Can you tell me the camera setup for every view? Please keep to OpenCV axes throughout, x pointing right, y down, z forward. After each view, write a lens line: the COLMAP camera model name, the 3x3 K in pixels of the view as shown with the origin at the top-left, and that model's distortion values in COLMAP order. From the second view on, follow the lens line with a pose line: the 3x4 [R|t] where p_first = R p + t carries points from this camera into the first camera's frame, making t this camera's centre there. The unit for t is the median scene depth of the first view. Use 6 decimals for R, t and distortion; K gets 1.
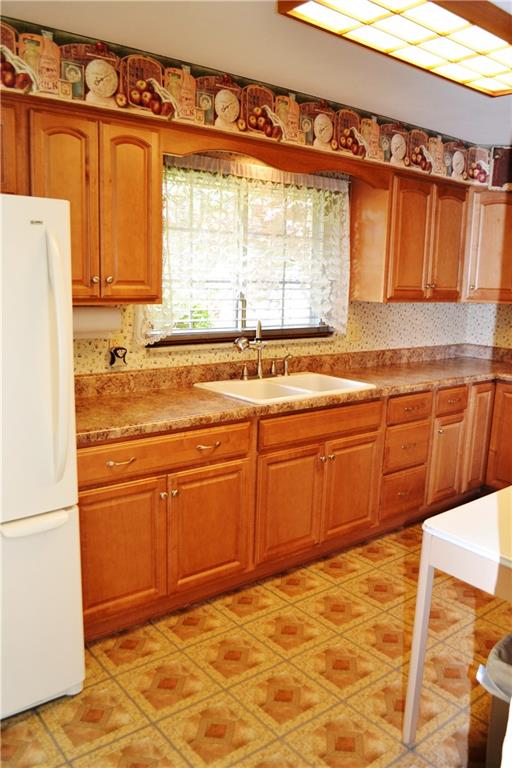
lens RADIAL K [[613.7, 0, 247.3], [0, 613.7, 387.6], [0, 0, 1]] dist [-0.077122, 0.009861]
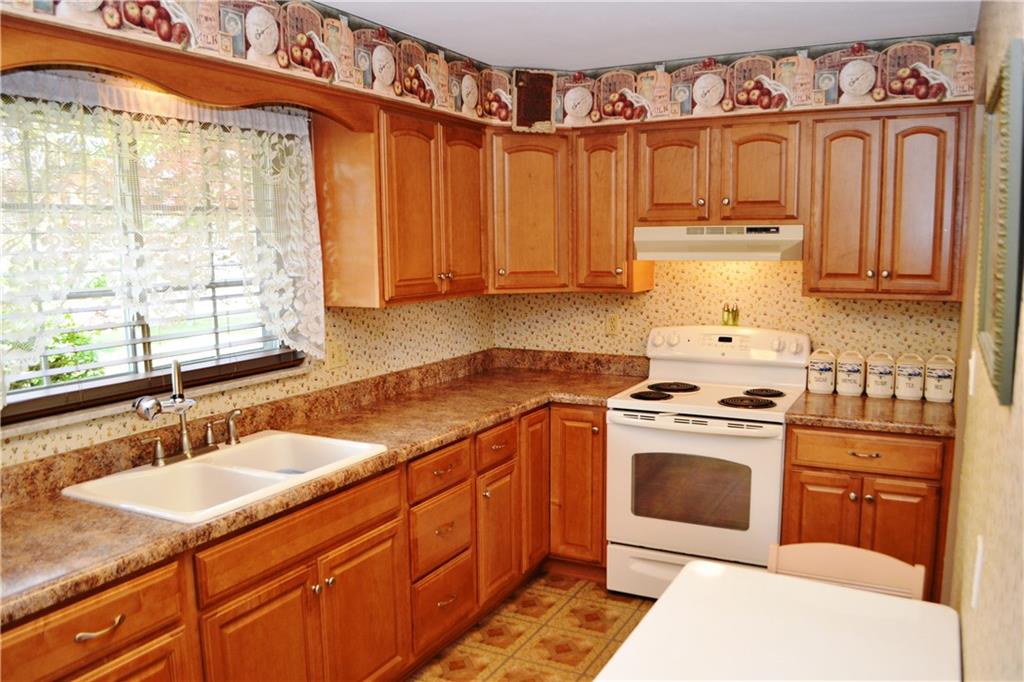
lens RADIAL K [[818.3, 0, 516.8], [0, 818.3, 353.3], [0, 0, 1]] dist [-0.077122, 0.009861]
pose [[0.912549, -0.092292, 0.398418, 0.009358], [0.108880, 0.993870, -0.019156, -0.062102], [-0.394208, 0.060860, 0.917004, 0.171174]]
